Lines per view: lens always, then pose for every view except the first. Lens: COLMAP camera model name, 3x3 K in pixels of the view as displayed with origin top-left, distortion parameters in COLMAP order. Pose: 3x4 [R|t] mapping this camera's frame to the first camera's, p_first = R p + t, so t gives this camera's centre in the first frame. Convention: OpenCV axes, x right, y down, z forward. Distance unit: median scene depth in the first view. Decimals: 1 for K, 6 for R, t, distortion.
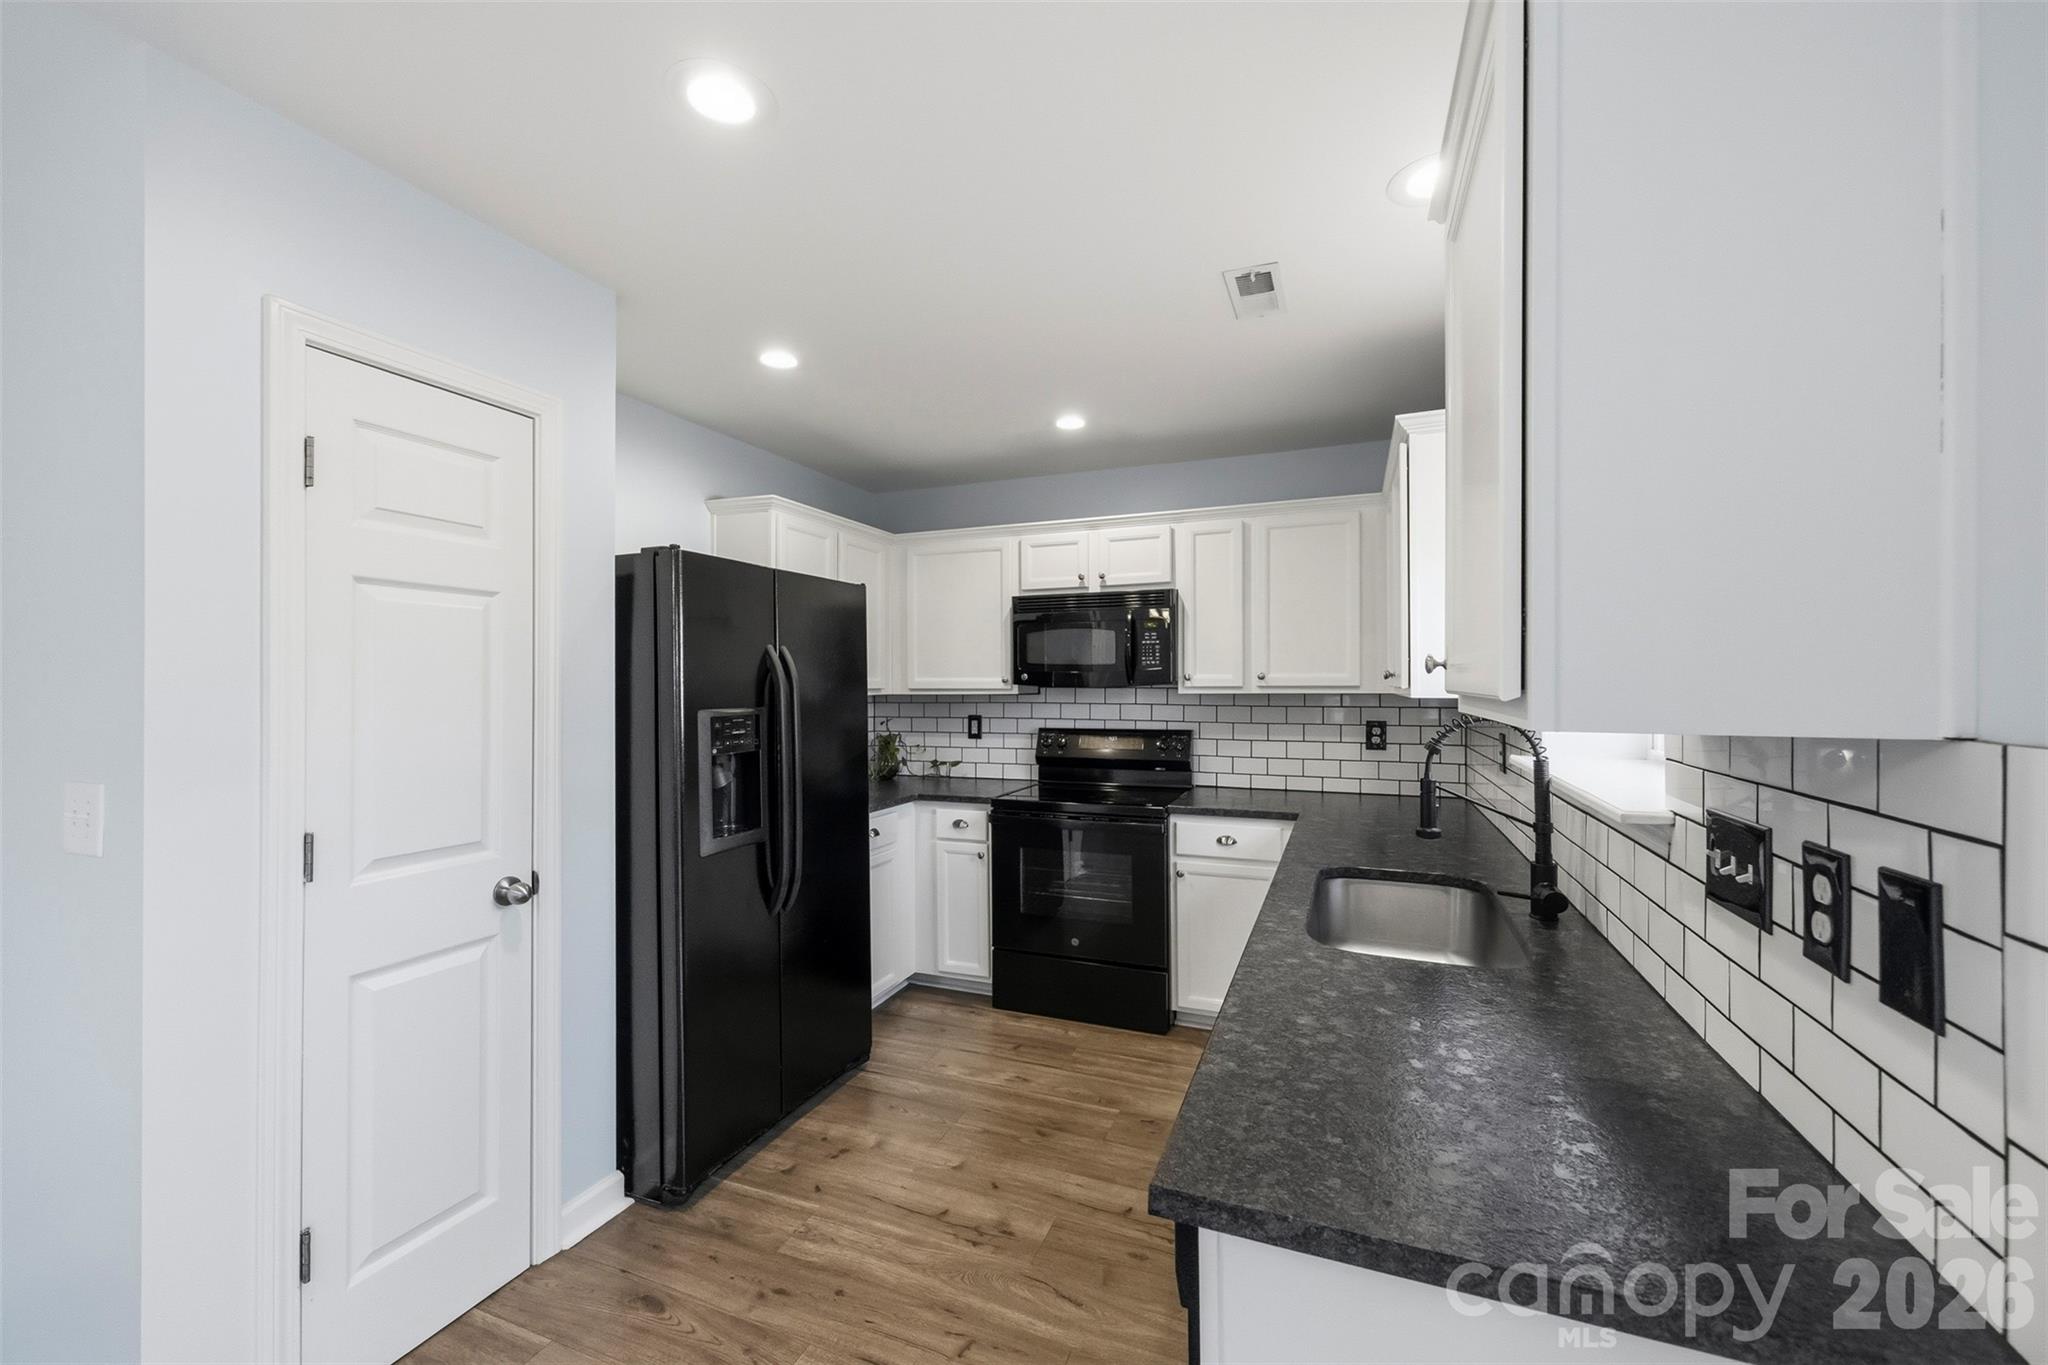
lens RADIAL K [[811.6, 0, 1019.1], [0, 811.6, 683.7], [0, 0, 1]] dist [0.008308, 0.000042]
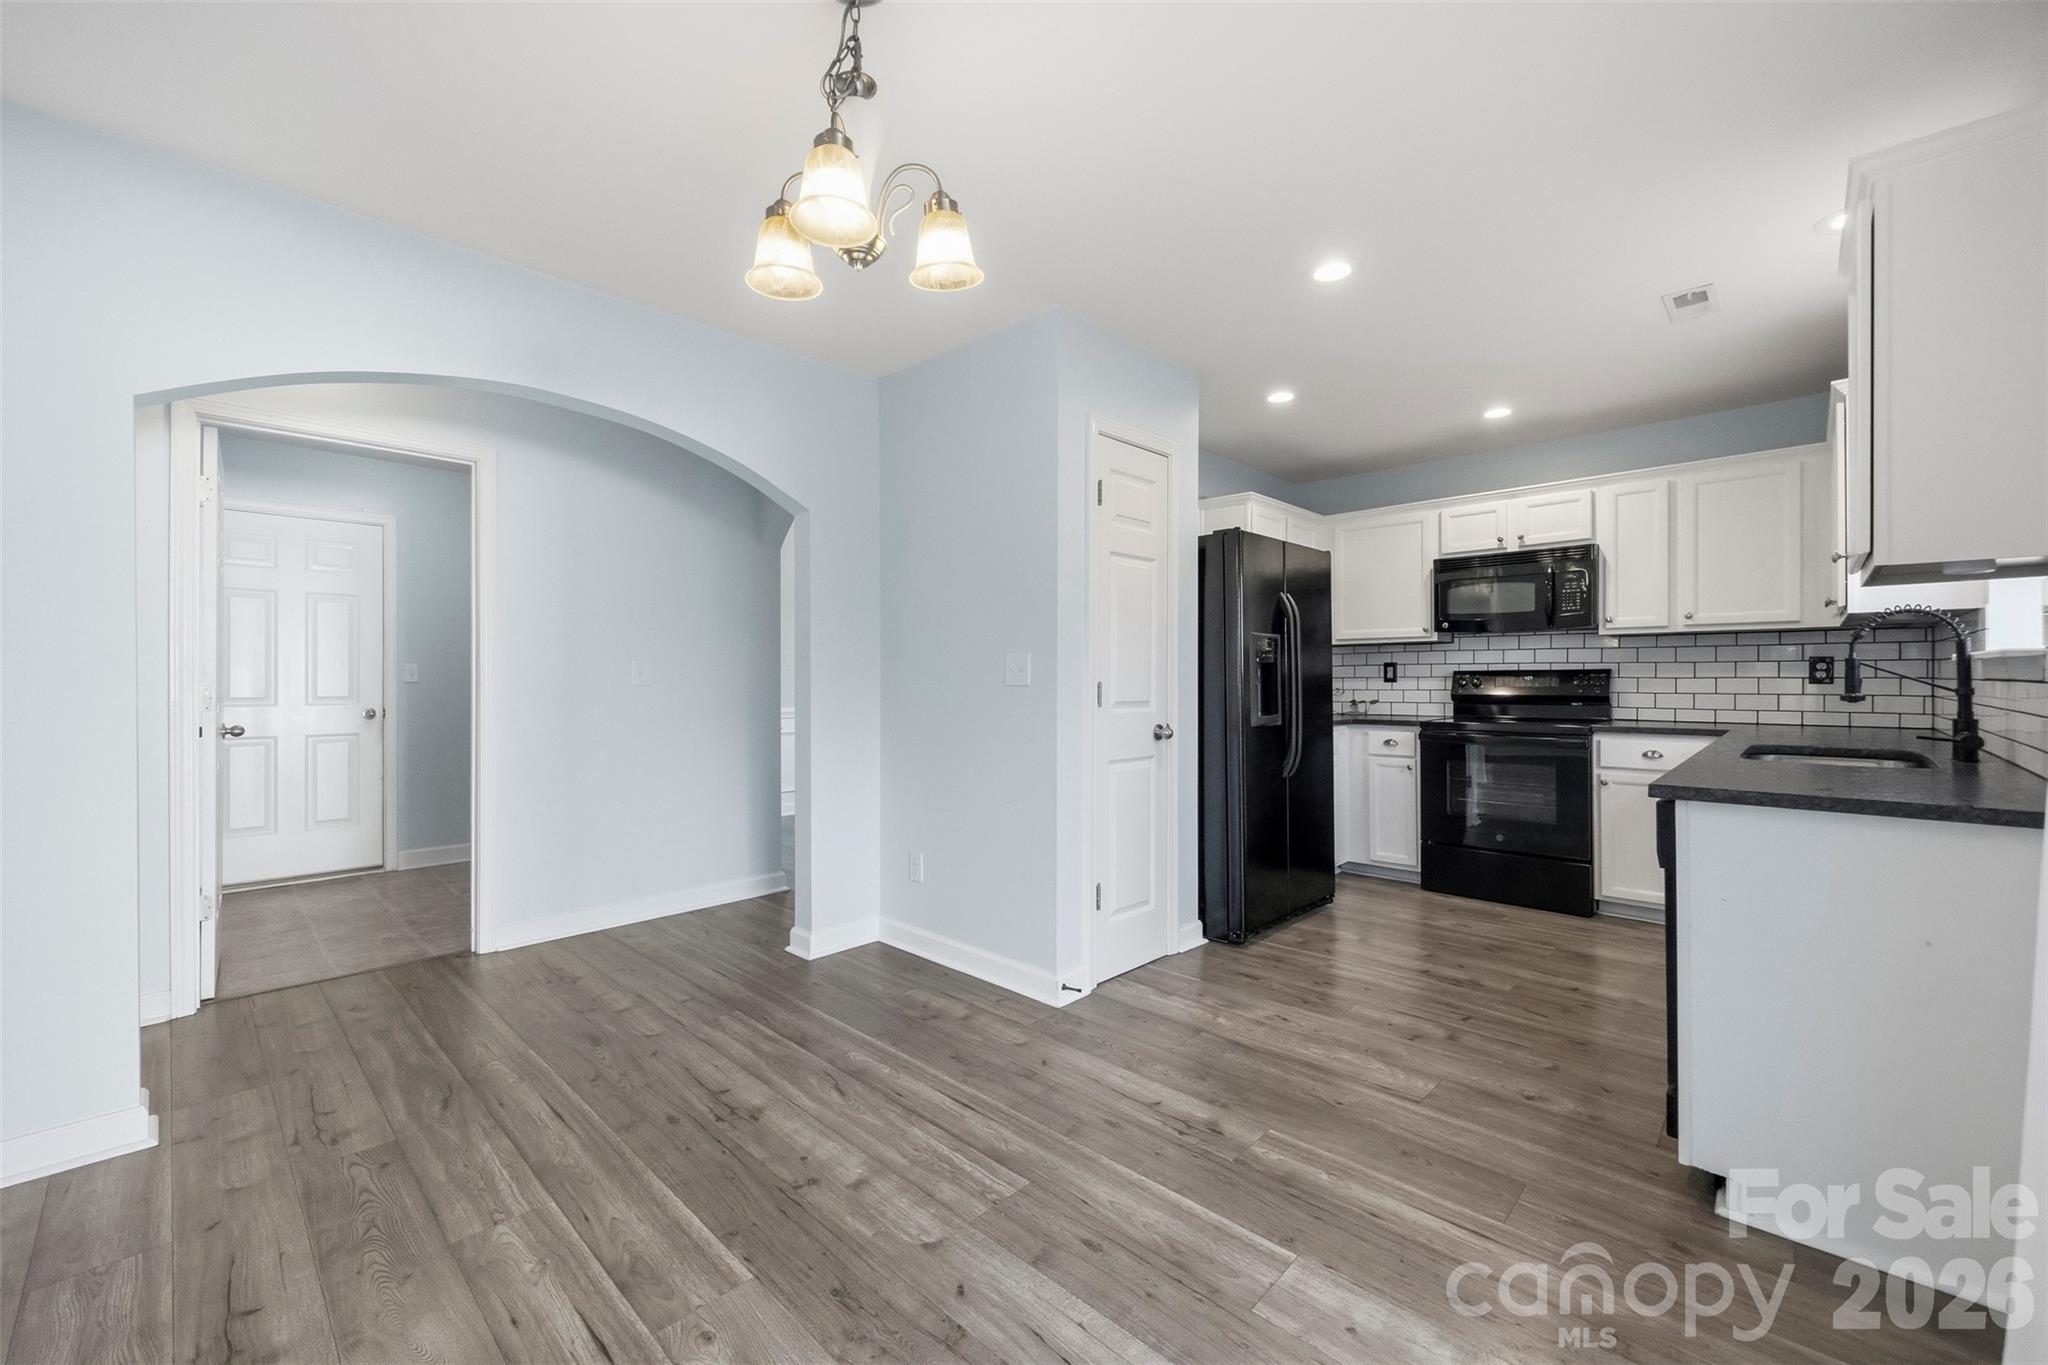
lens RADIAL K [[811.6, 0, 1032.4], [0, 811.6, 678.1], [0, 0, 1]] dist [0.008308, 0.000042]
pose [[0.931156, 0.000275, -0.364620, -0.135328], [0.000041, 1.000000, 0.000859, 0.075347], [0.364620, -0.000815, 0.931156, -0.382965]]
